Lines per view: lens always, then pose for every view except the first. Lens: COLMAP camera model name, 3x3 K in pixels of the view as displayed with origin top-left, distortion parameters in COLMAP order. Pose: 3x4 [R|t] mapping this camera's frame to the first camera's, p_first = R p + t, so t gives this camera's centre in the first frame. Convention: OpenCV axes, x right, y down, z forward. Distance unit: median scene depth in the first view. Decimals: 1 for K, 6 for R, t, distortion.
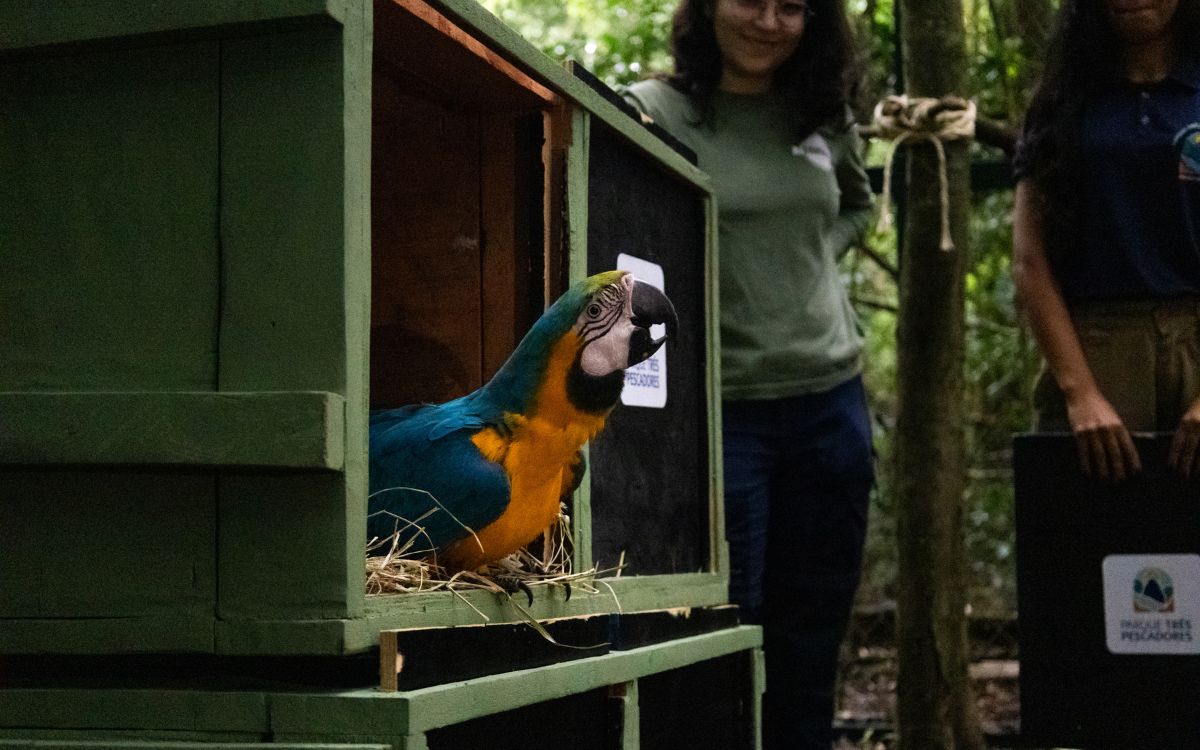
lens RADIAL K [[1687.1, 0, 659.1], [0, 1687.1, 376.4], [0, 0, 1]] dist [0.012444, -0.010898]
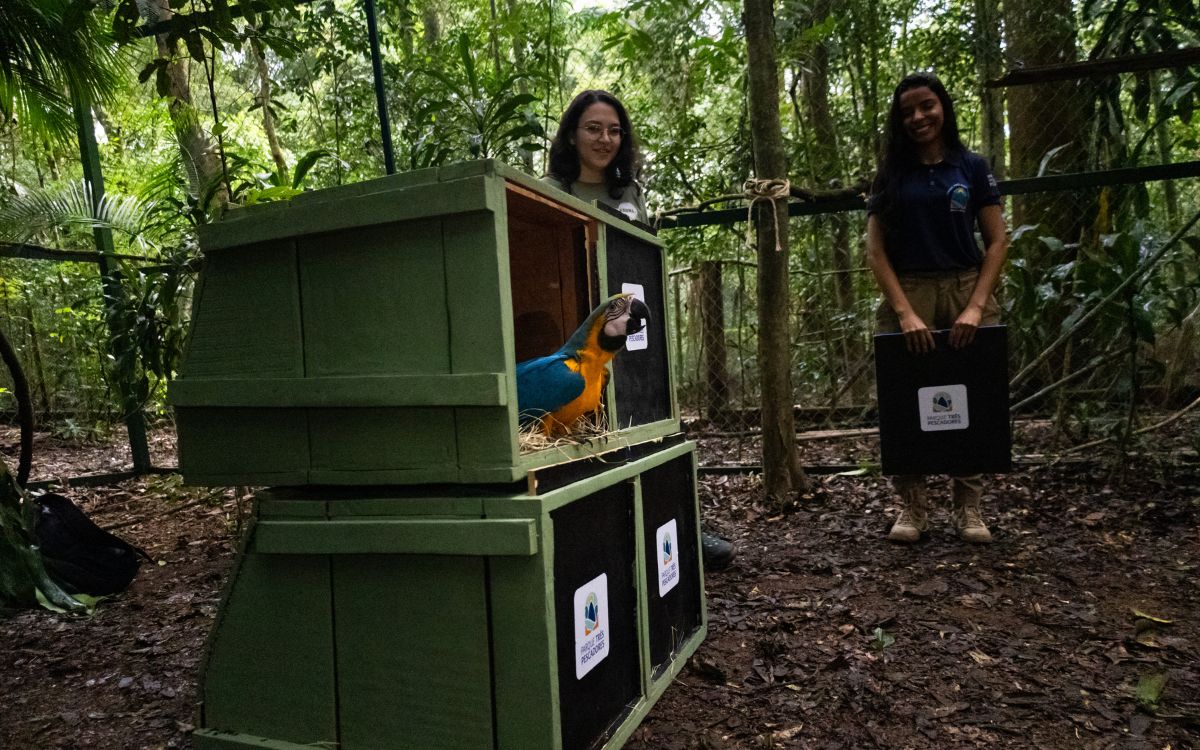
lens RADIAL K [[806.2, 0, 634.5], [0, 806.2, 376.9], [0, 0, 1]] dist [-0.000504, 0.000176]
pose [[0.998380, -0.049490, -0.028084, 0.017058], [0.052166, 0.993178, 0.104289, -0.065077], [0.022731, -0.105585, 0.994150, -0.078169]]
